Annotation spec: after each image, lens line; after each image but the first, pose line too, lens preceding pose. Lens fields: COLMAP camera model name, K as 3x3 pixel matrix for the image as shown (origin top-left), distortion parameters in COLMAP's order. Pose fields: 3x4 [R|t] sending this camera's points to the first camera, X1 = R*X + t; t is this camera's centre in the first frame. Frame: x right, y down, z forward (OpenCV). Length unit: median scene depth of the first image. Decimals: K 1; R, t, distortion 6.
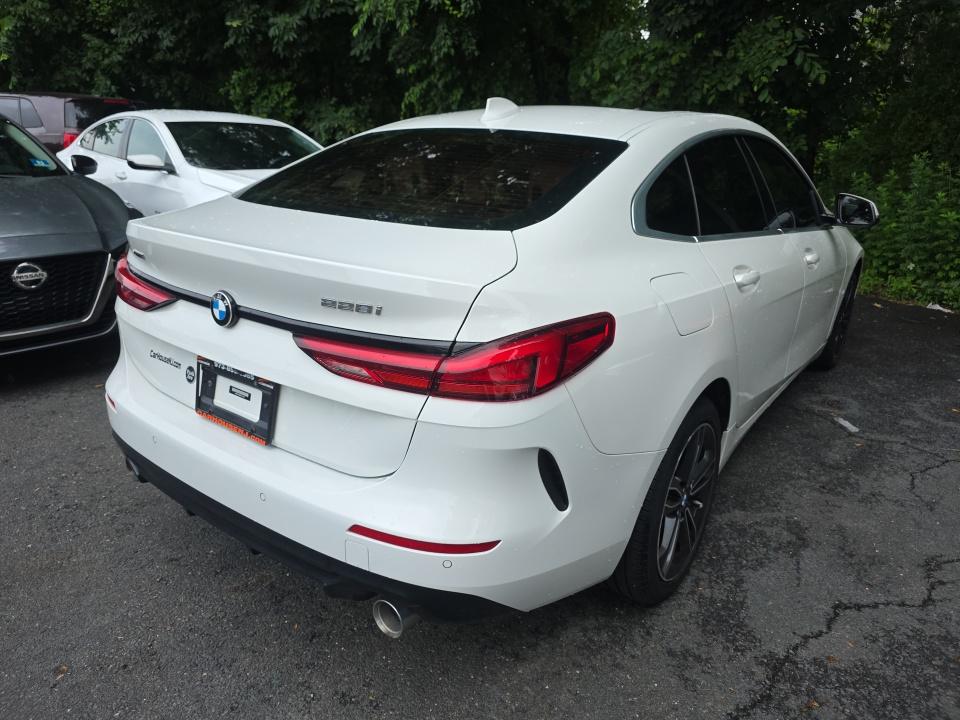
lens RADIAL K [[662.3, 0, 472.8], [0, 662.3, 362.5], [0, 0, 1]] dist [0.020814, -0.024153]
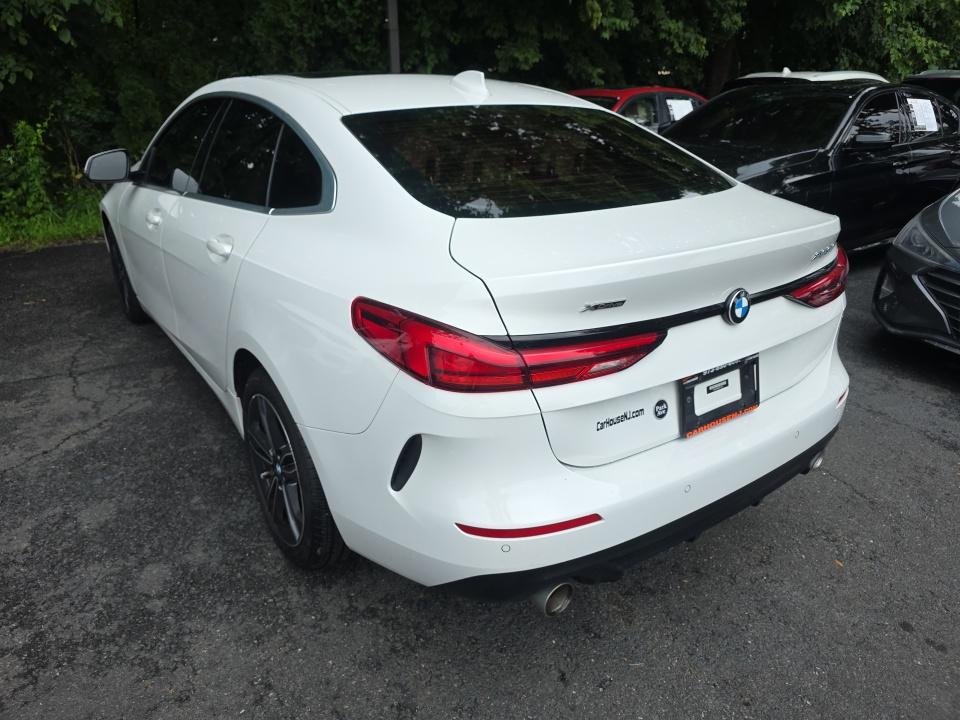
lens RADIAL K [[662.3, 0, 482.1], [0, 662.3, 359.1], [0, 0, 1]] dist [0.020814, -0.024153]
pose [[0.300562, -0.388082, 0.871237, -0.336995], [0.311285, 0.903368, 0.295006, -0.102522], [-0.901534, 0.182536, 0.392323, 0.231911]]
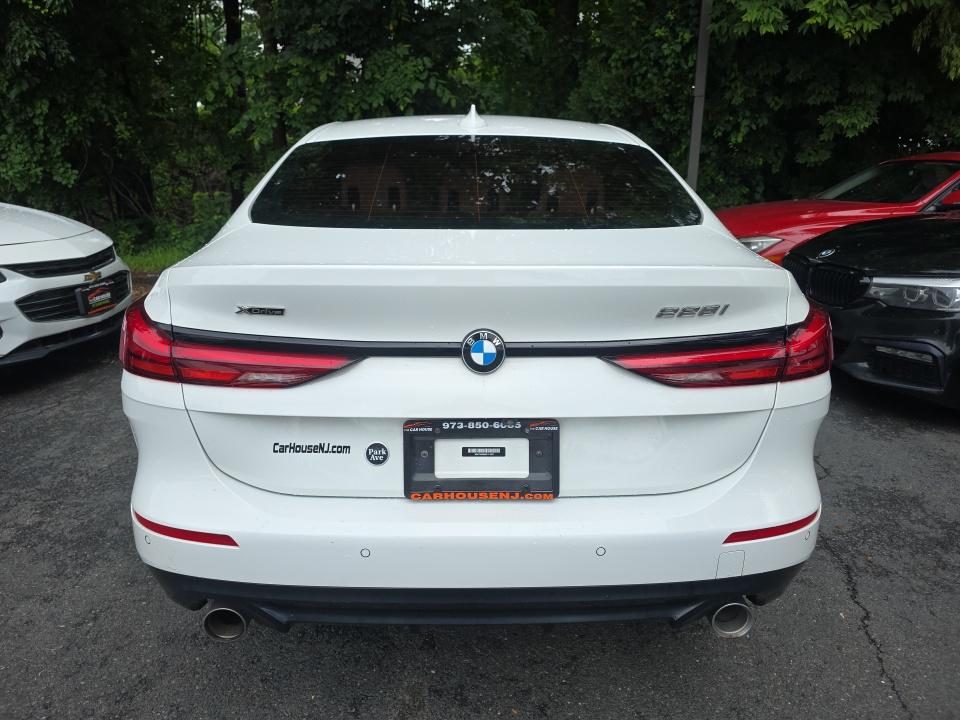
lens RADIAL K [[662.3, 0, 475.3], [0, 662.3, 359.9], [0, 0, 1]] dist [0.020814, -0.024153]
pose [[0.785104, -0.197814, 0.586925, -0.205580], [0.216185, 0.975549, 0.039612, -0.024926], [-0.580410, 0.095785, 0.808671, 0.085386]]
